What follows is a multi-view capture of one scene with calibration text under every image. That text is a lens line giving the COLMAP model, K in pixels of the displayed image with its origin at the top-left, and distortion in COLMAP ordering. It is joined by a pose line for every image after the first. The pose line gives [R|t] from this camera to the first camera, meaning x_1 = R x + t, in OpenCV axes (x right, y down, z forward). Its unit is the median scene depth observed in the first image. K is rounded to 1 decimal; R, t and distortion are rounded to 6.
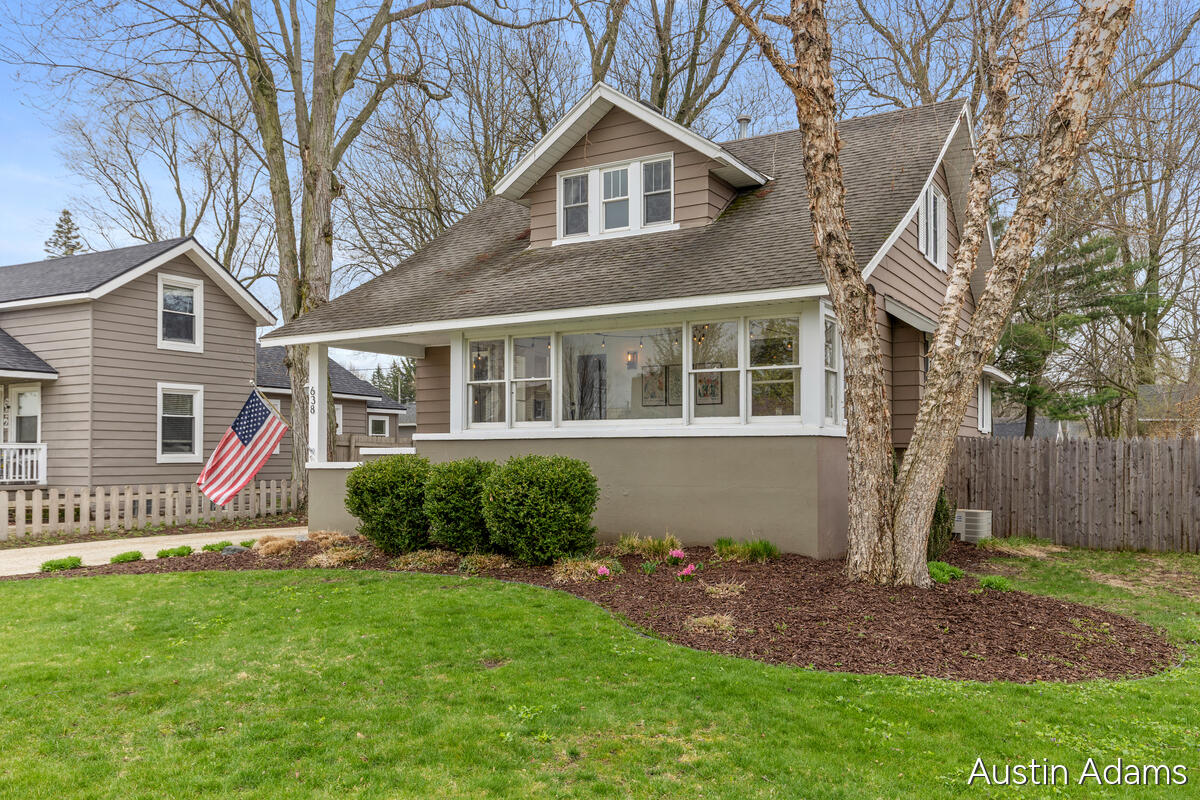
lens RADIAL K [[994.8, 0, 593.2], [0, 994.8, 452.6], [0, 0, 1]] dist [0.003102, 0.005040]
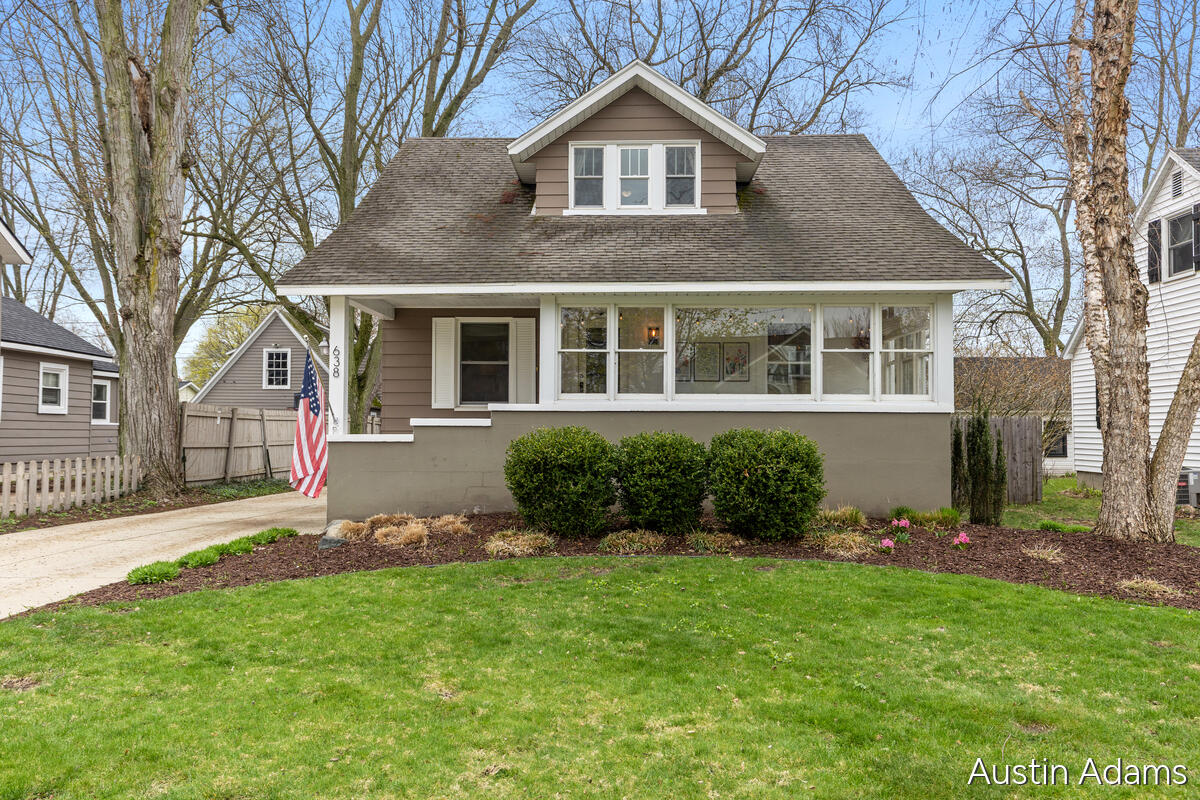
lens RADIAL K [[891.7, 0, 599.7], [0, 891.7, 408.1], [0, 0, 1]] dist [0.021586, -0.007421]
pose [[0.875166, 0.018887, 0.483453, -0.450477], [-0.009035, 0.999702, -0.022699, 0.002797], [-0.483738, 0.015498, 0.875076, 0.224008]]
